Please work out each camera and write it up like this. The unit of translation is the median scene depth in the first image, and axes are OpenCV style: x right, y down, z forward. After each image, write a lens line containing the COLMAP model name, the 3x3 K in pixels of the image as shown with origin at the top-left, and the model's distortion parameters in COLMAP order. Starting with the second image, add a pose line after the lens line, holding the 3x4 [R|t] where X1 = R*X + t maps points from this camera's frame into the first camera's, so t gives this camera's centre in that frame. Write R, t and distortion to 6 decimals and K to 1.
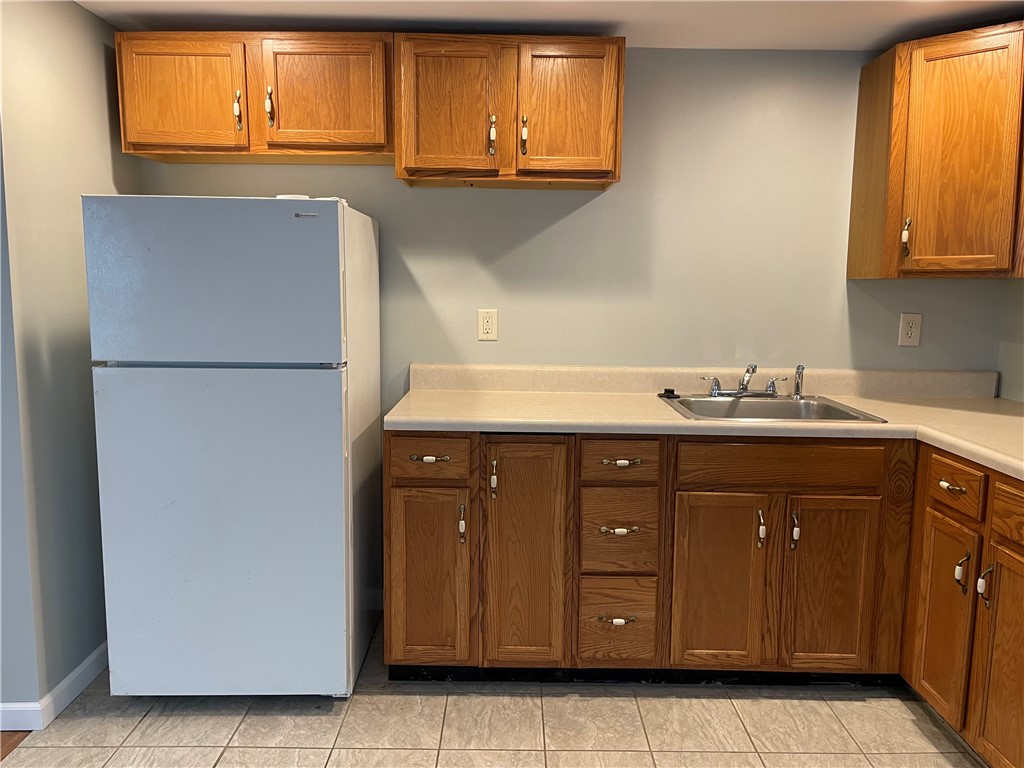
lens RADIAL K [[773.1, 0, 511.8], [0, 773.1, 384.6], [0, 0, 1]] dist [0.073313, -0.096109]
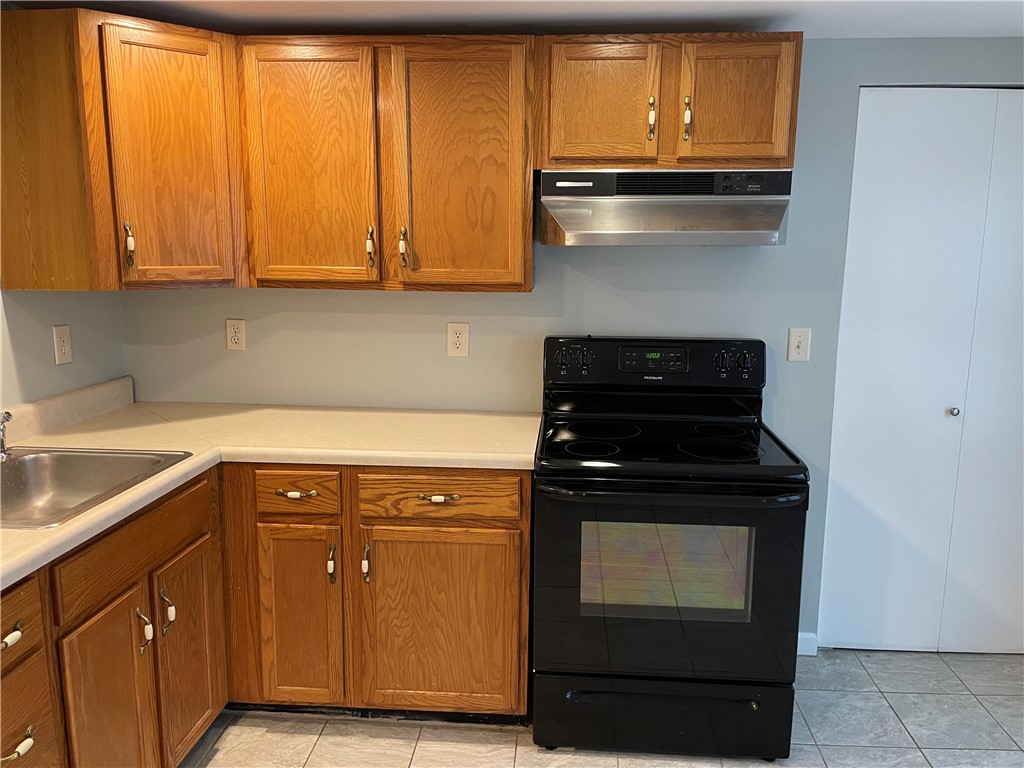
lens RADIAL K [[773.1, 0, 516.4], [0, 773.1, 384.0], [0, 0, 1]] dist [0.073313, -0.096109]
pose [[0.068001, -0.179026, 0.981492, -0.365418], [0.121076, 0.977978, 0.169997, -0.137138], [-0.990311, 0.107276, 0.088179, 0.532569]]
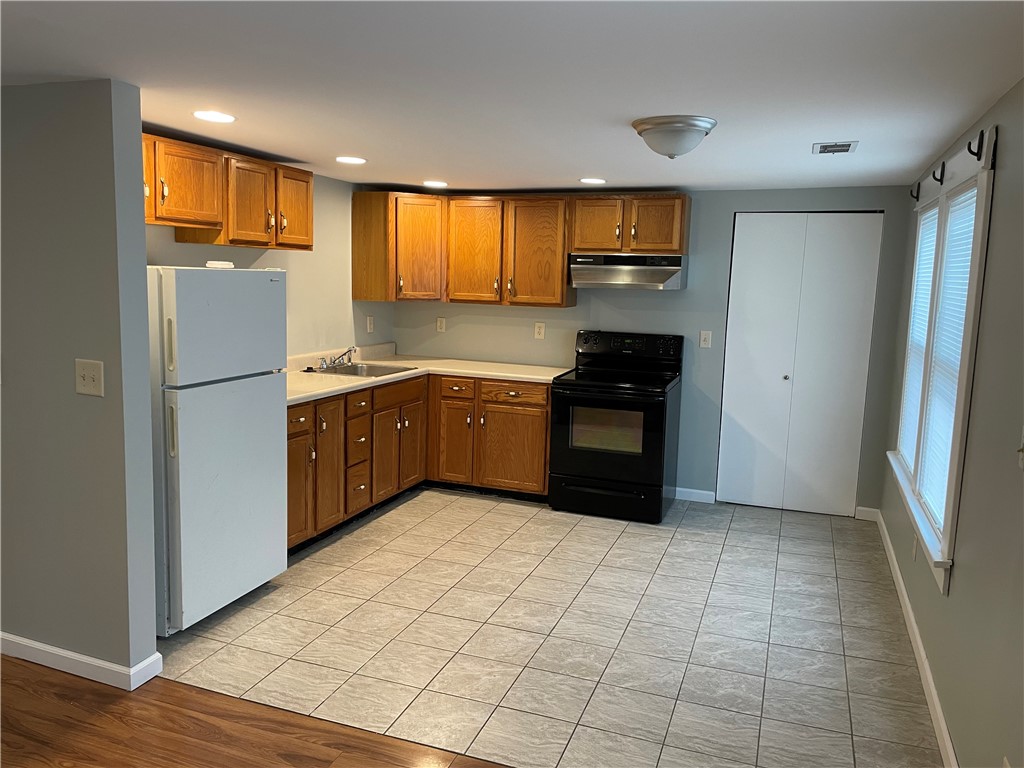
lens RADIAL K [[773.1, 0, 514.5], [0, 773.1, 382.4], [0, 0, 1]] dist [0.073313, -0.096109]
pose [[0.347304, -0.130237, 0.928665, -1.469695], [0.096248, 0.990030, 0.102848, -0.111047], [-0.932800, 0.053662, 0.356377, -0.044429]]
